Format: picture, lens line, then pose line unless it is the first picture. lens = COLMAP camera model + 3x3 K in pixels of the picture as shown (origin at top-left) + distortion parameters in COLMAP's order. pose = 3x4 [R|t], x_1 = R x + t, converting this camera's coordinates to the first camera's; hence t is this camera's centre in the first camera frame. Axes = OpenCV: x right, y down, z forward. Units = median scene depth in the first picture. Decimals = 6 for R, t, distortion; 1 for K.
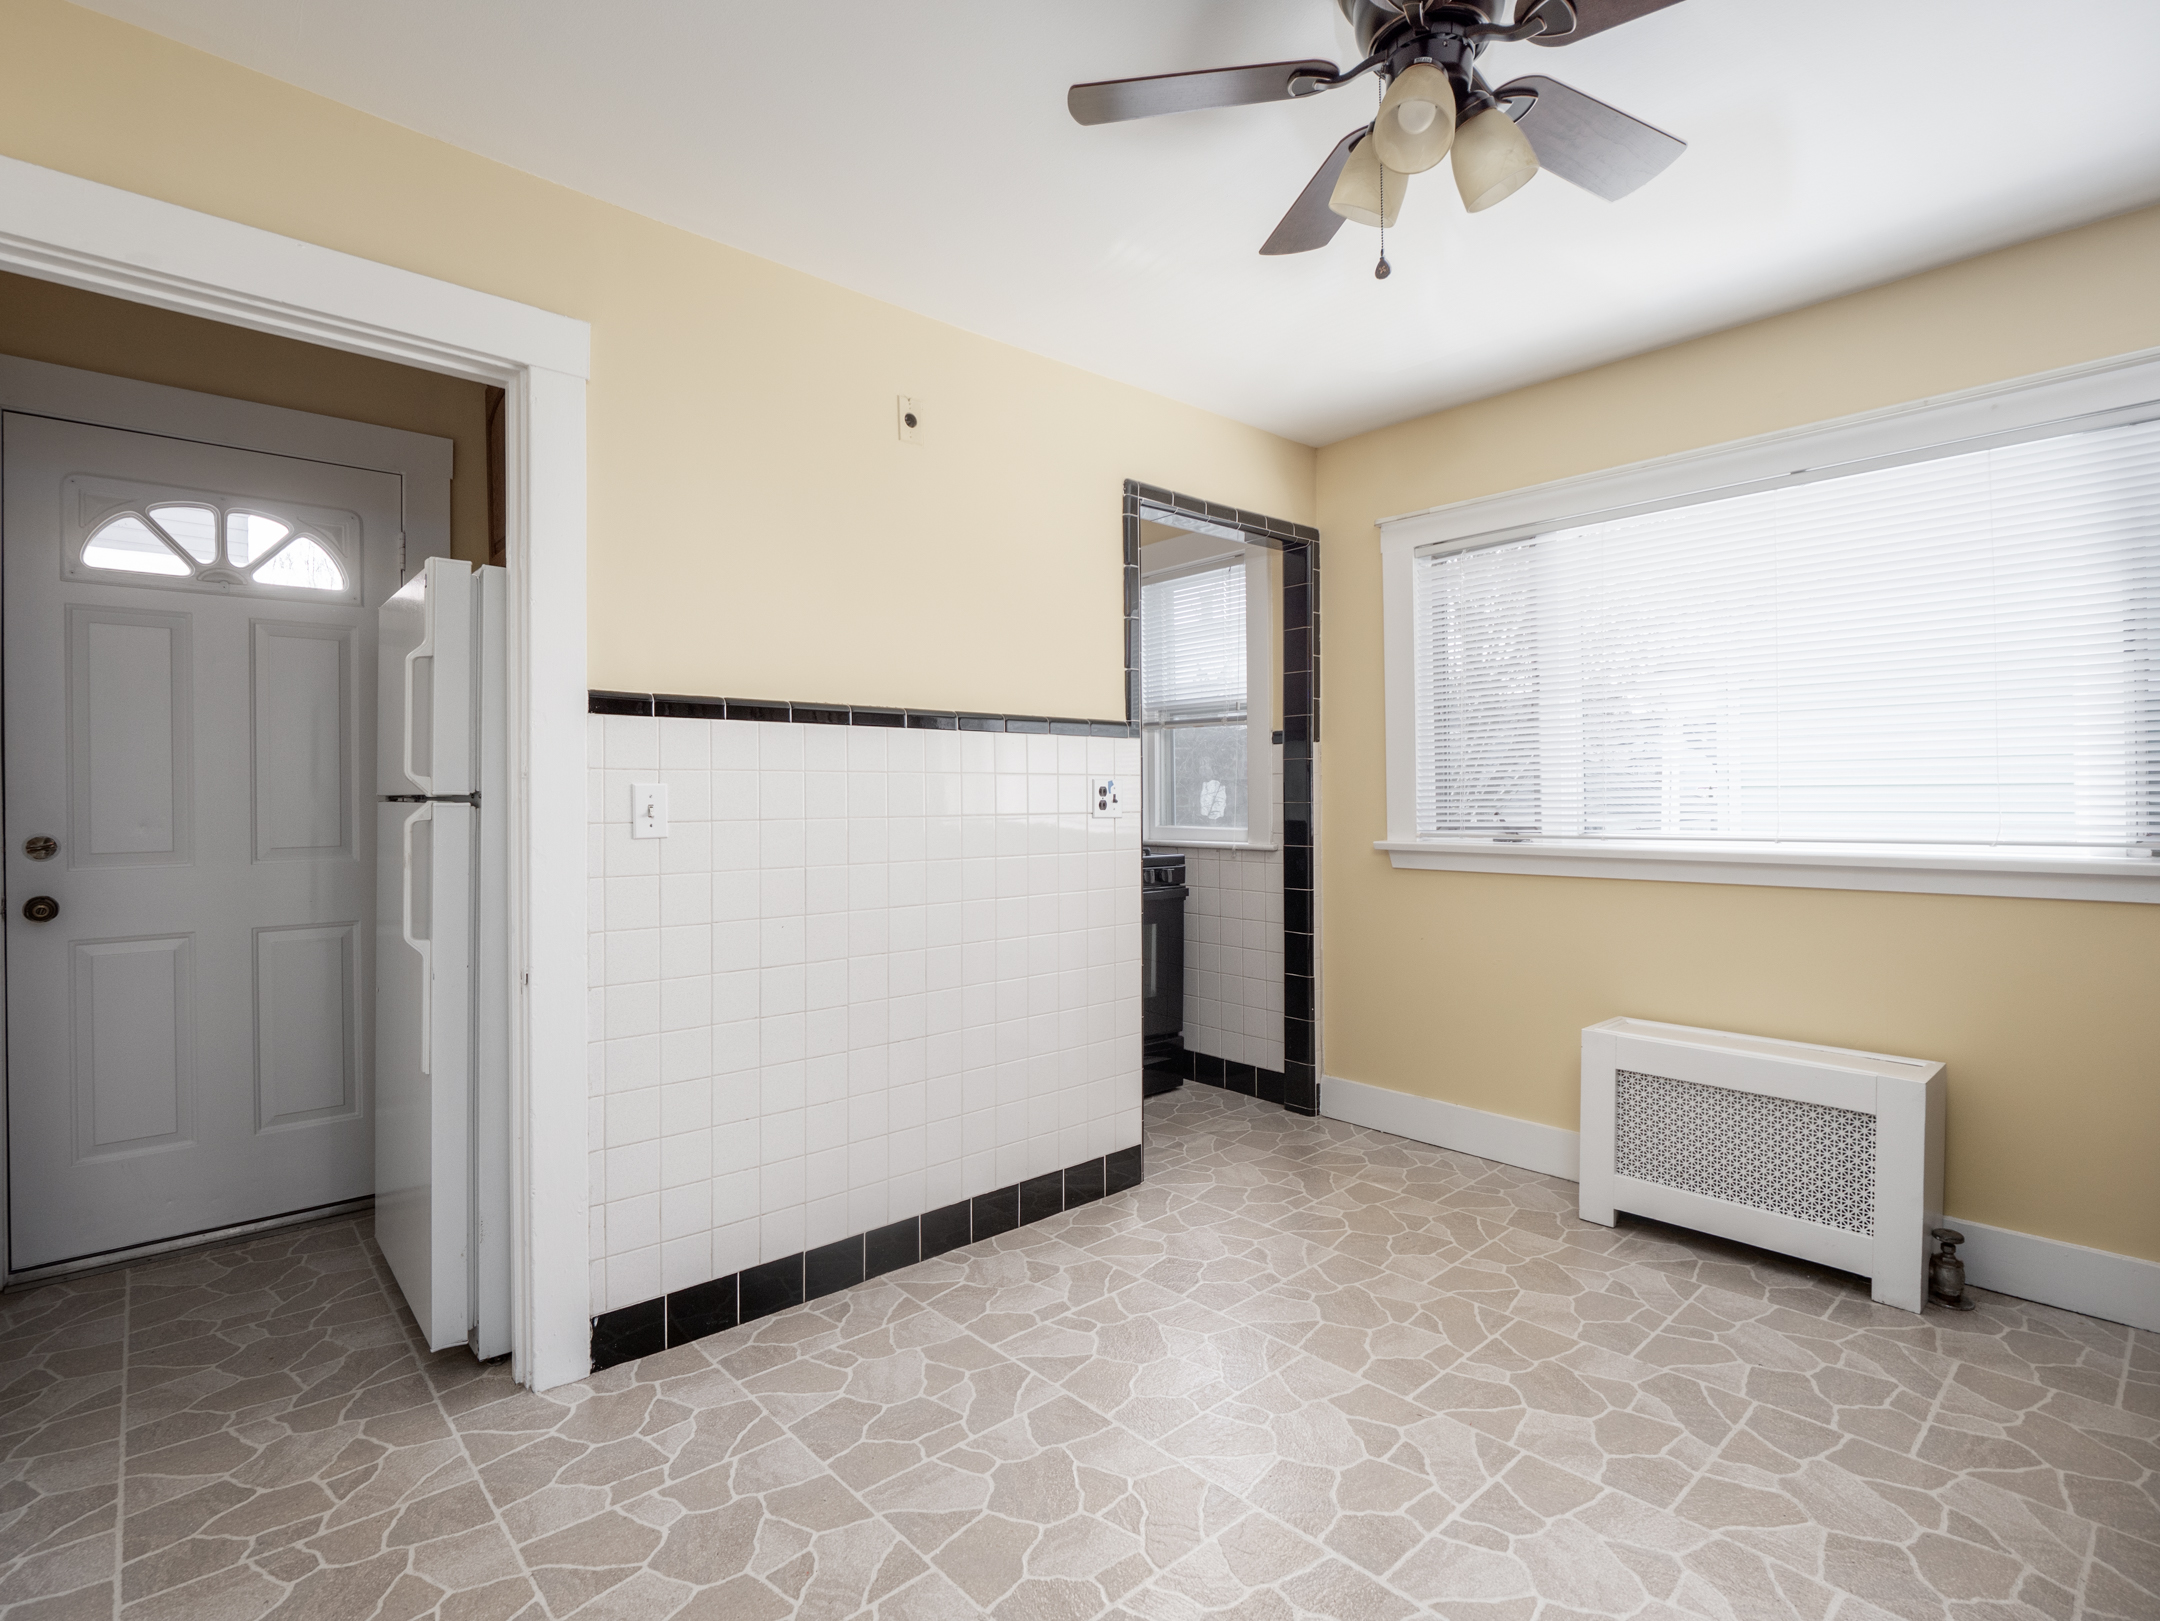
lens RADIAL K [[1033.9, 0, 1080.0], [0, 1033.9, 810.5], [0, 0, 1]] dist [-0.002839, -0.014478]
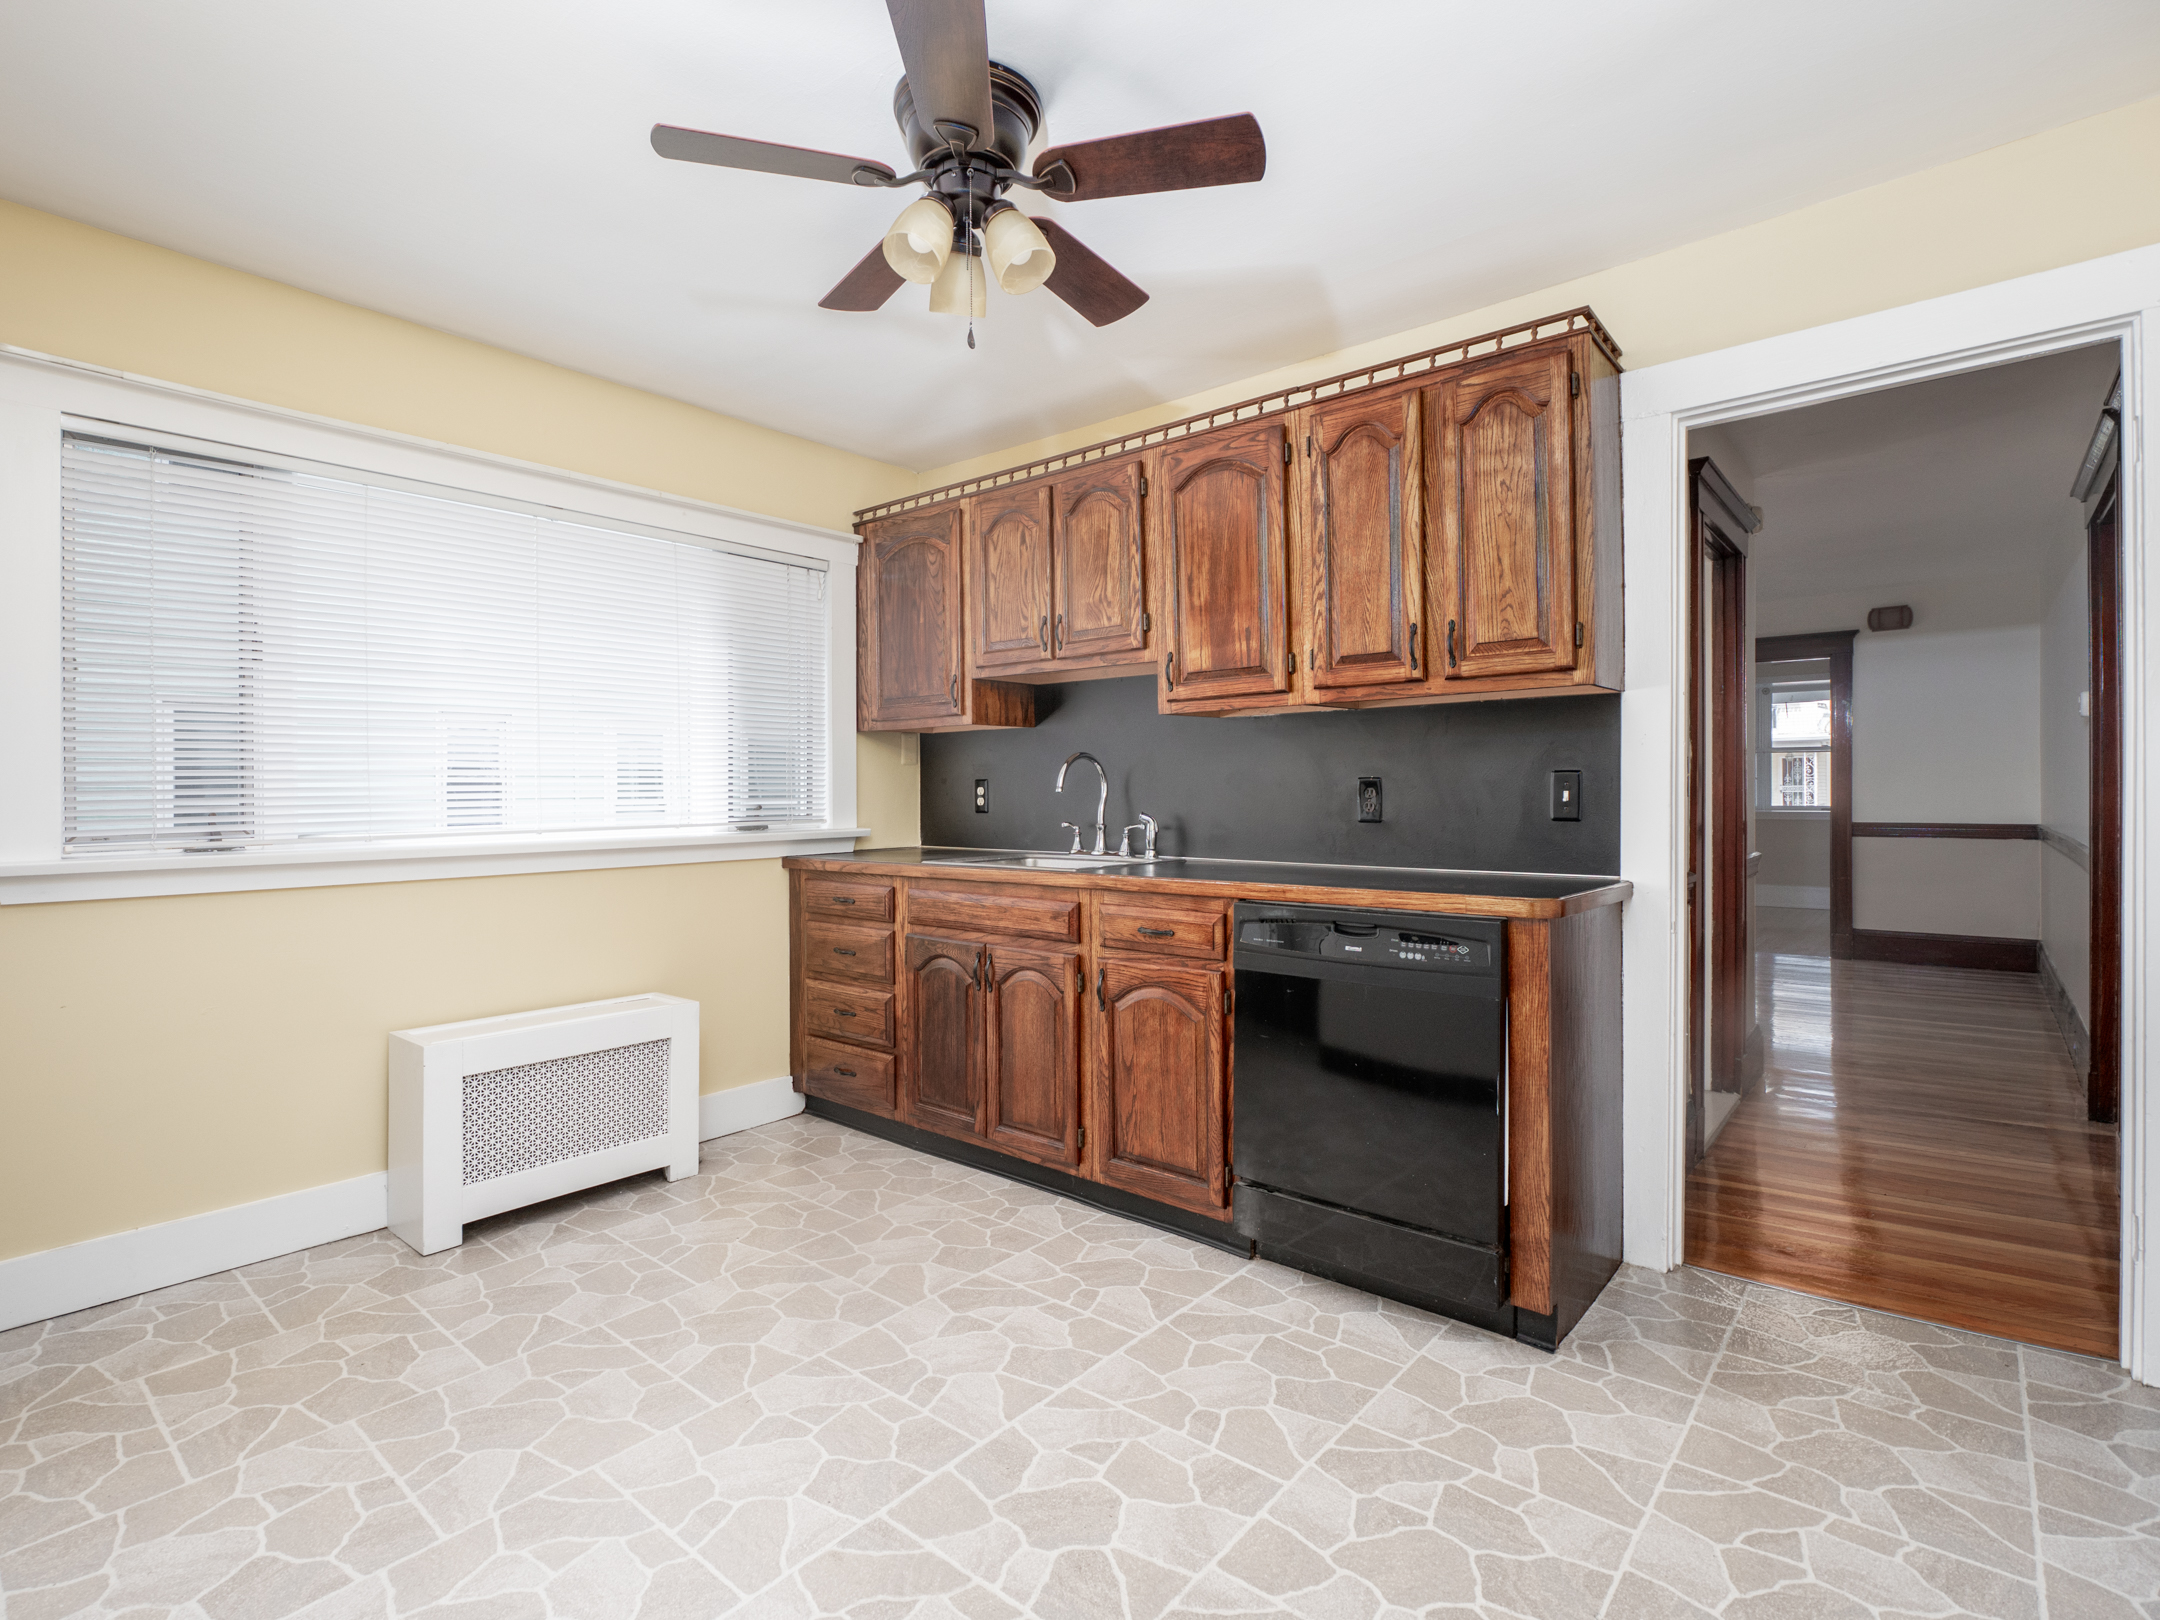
lens RADIAL K [[1050.3, 0, 1064.2], [0, 1050.3, 795.2], [0, 0, 1]] dist [-0.008247, -0.005864]
pose [[-0.122304, 0.001850, 0.992491, -0.571678], [0.013308, 0.999911, -0.000224, -0.000503], [-0.992404, 0.013181, -0.122317, 0.639168]]
